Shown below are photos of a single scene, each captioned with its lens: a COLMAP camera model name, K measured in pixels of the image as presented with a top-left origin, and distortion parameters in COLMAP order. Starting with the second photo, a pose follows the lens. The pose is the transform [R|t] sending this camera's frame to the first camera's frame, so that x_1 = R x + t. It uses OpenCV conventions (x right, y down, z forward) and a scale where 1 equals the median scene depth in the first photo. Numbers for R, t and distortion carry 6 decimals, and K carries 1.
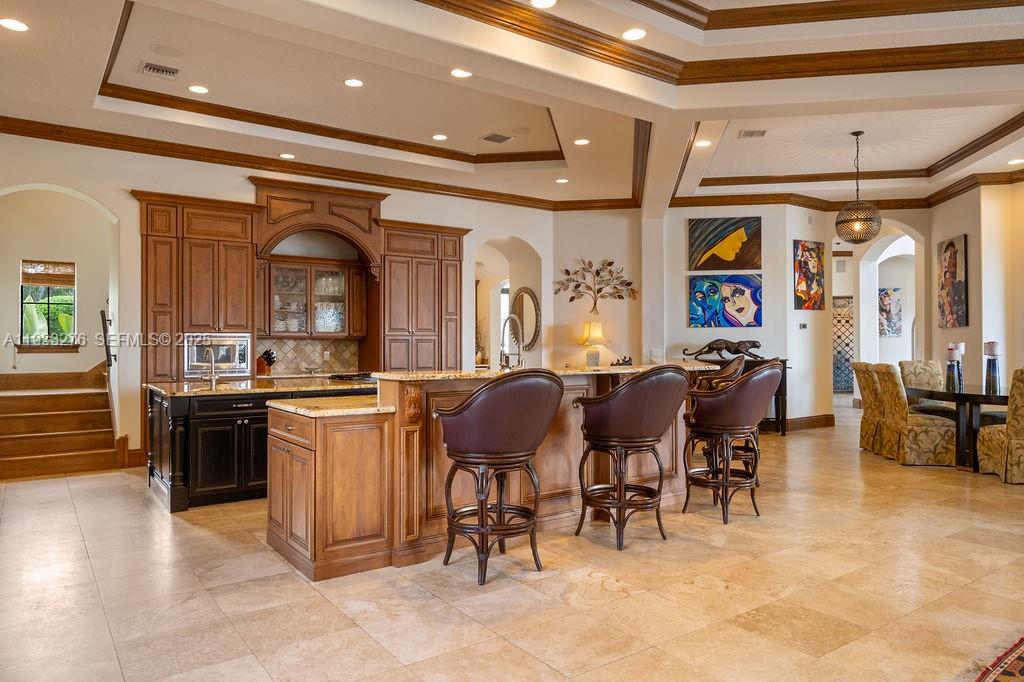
lens RADIAL K [[680.3, 0, 512.0], [0, 680.3, 341.0], [0, 0, 1]] dist [-0.005305, -0.000567]
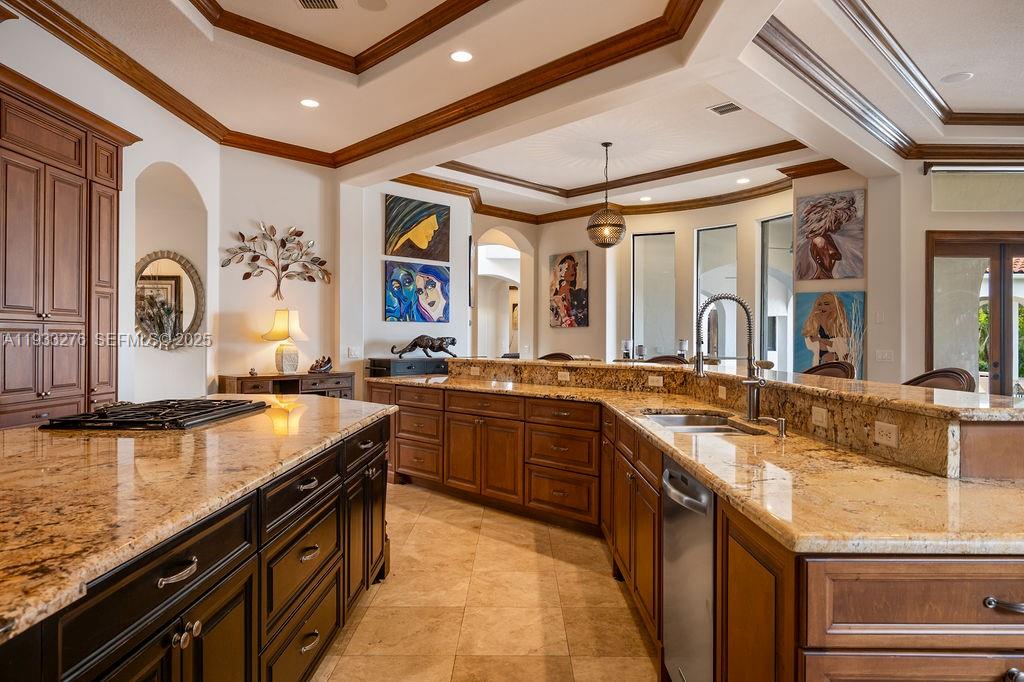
lens RADIAL K [[624.7, 0, 519.5], [0, 624.7, 338.9], [0, 0, 1]] dist [-0.000637, -0.000062]
pose [[0.579631, 0.004908, 0.814865, -0.285512], [-0.006653, 0.999977, -0.001290, 0.002402], [-0.814852, -0.004674, 0.579650, 0.413469]]
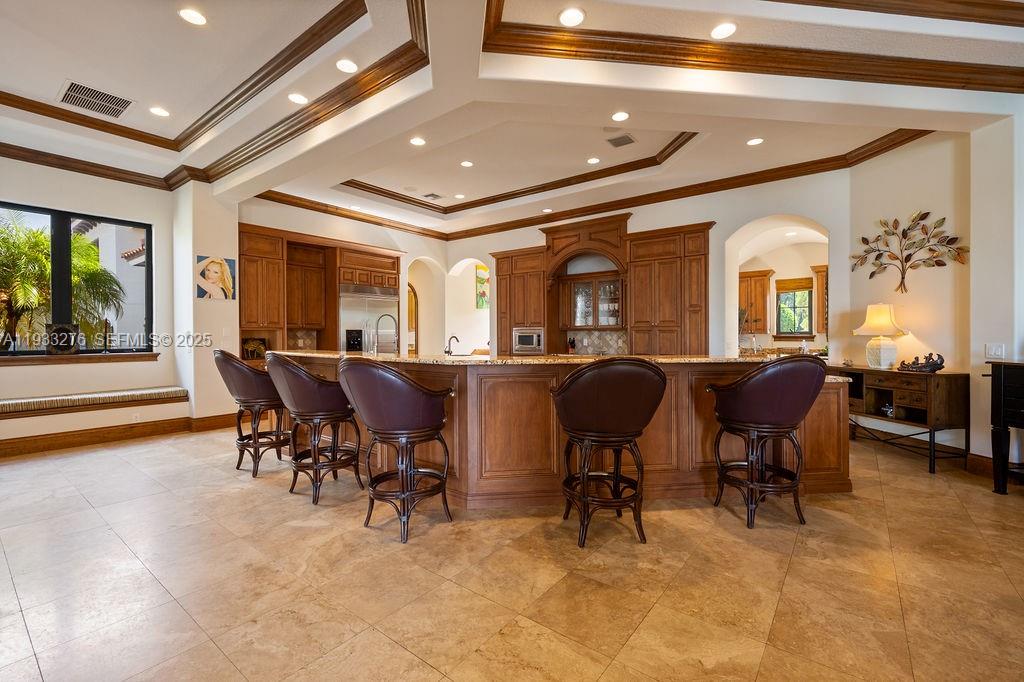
lens RADIAL K [[447.6, 0, 512.9], [0, 447.6, 331.0], [0, 0, 1]] dist [-0.000842, -0.000136]
pose [[0.287241, -0.005653, -0.957842, 0.468851], [0.003917, 0.999981, -0.004727, 0.001537], [0.957850, -0.002394, 0.287258, 0.493930]]
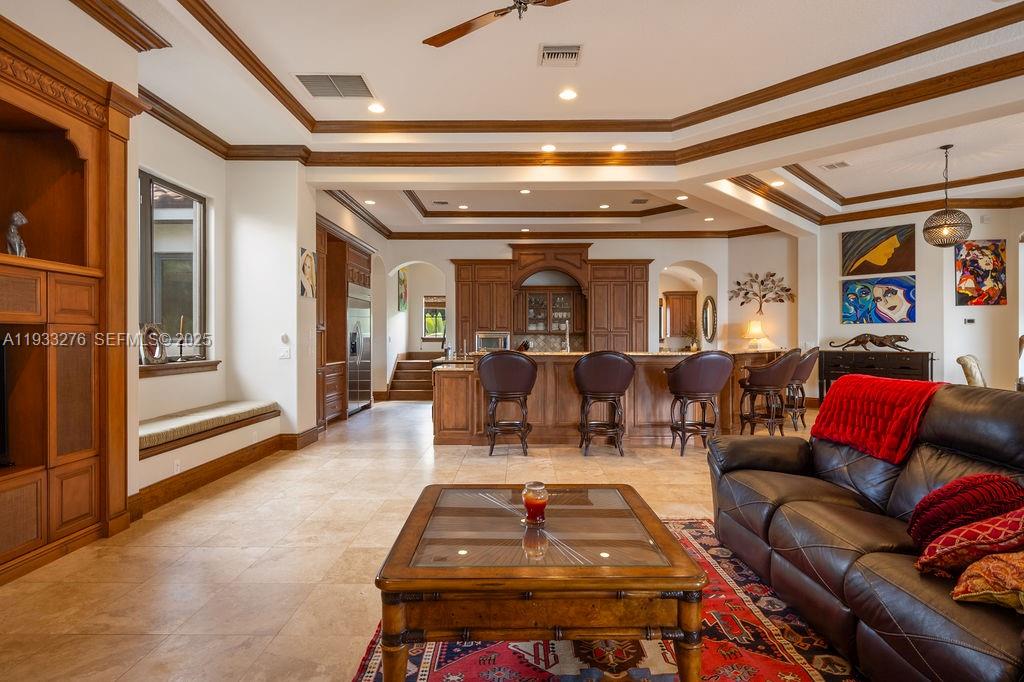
lens RADIAL K [[516.2, 0, 512.0], [0, 516.2, 341.0], [0, 0, 1]] dist [-0.002362, -0.000212]
pose [[0.804921, 0.004874, -0.593362, 0.336280], [0.001597, 0.999945, 0.010380, -0.000298], [0.593380, -0.009303, 0.804868, -0.072985]]
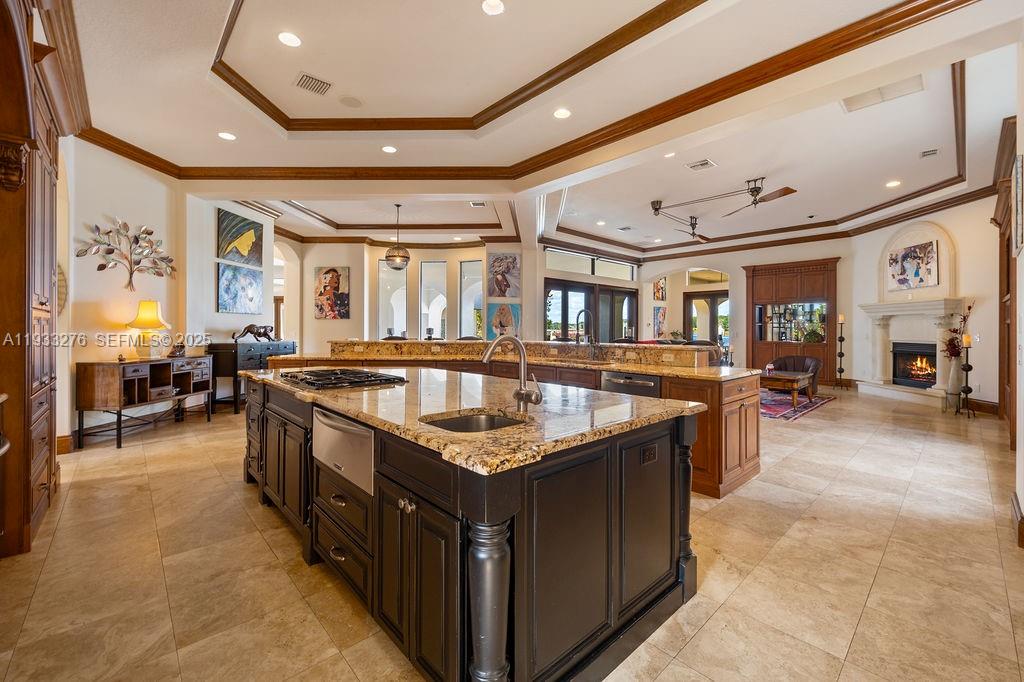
lens RADIAL K [[420.4, 0, 532.0], [0, 420.4, 329.4], [0, 0, 1]] dist [-0.000460, -0.000117]
pose [[-0.146305, -0.000328, 0.989239, -0.451910], [-0.005561, 0.999984, -0.000491, 0.003696], [-0.989224, -0.005573, -0.146304, 0.628255]]
